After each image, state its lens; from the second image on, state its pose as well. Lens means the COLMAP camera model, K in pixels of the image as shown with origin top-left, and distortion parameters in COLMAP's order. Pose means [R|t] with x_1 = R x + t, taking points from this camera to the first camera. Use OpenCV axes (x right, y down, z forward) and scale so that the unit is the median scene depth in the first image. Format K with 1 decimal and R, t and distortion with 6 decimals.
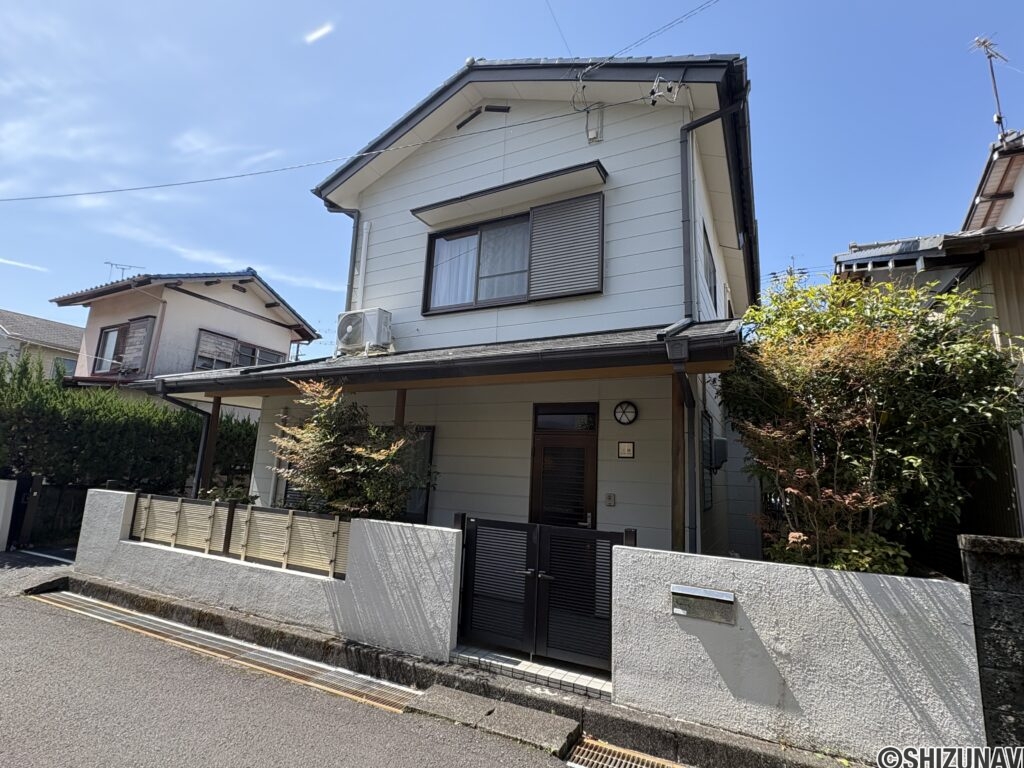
lens RADIAL K [[486.9, 0, 513.8], [0, 486.9, 385.2], [0, 0, 1]] dist [-0.001663, 0.000068]
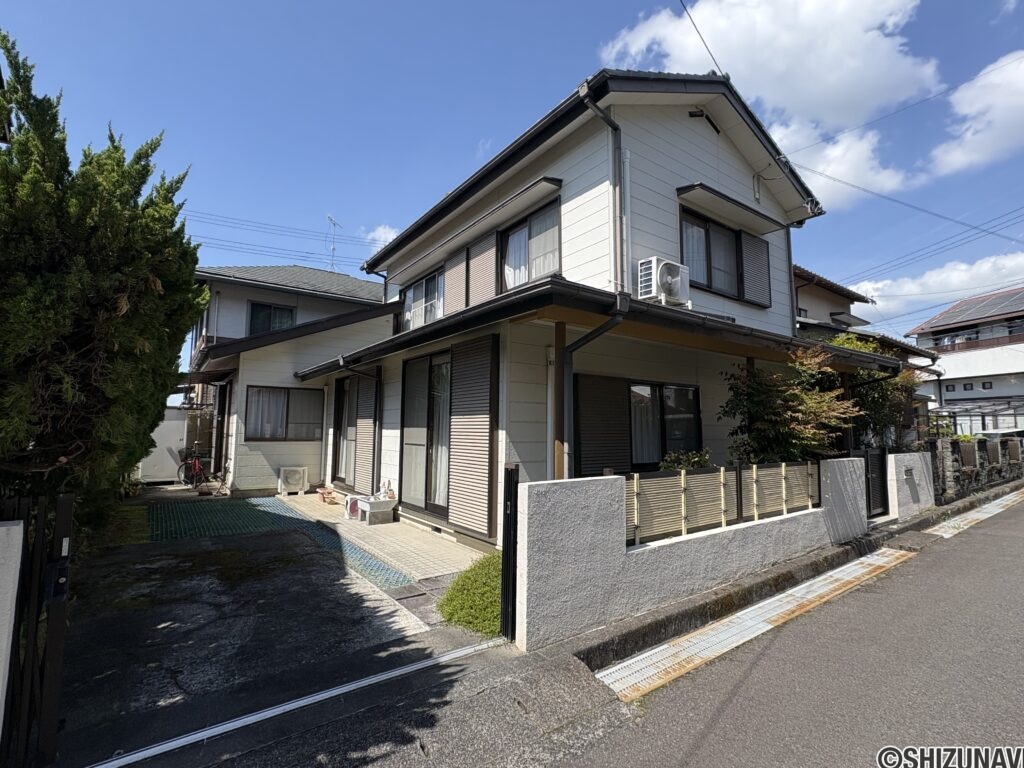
lens RADIAL K [[486.9, 0, 513.8], [0, 486.9, 385.2], [0, 0, 1]] dist [-0.001663, 0.000068]
pose [[0.444654, 0.042086, 0.894713, -1.594401], [-0.149284, 0.988406, 0.027698, 0.131540], [-0.883174, -0.145882, 0.445782, 0.989918]]
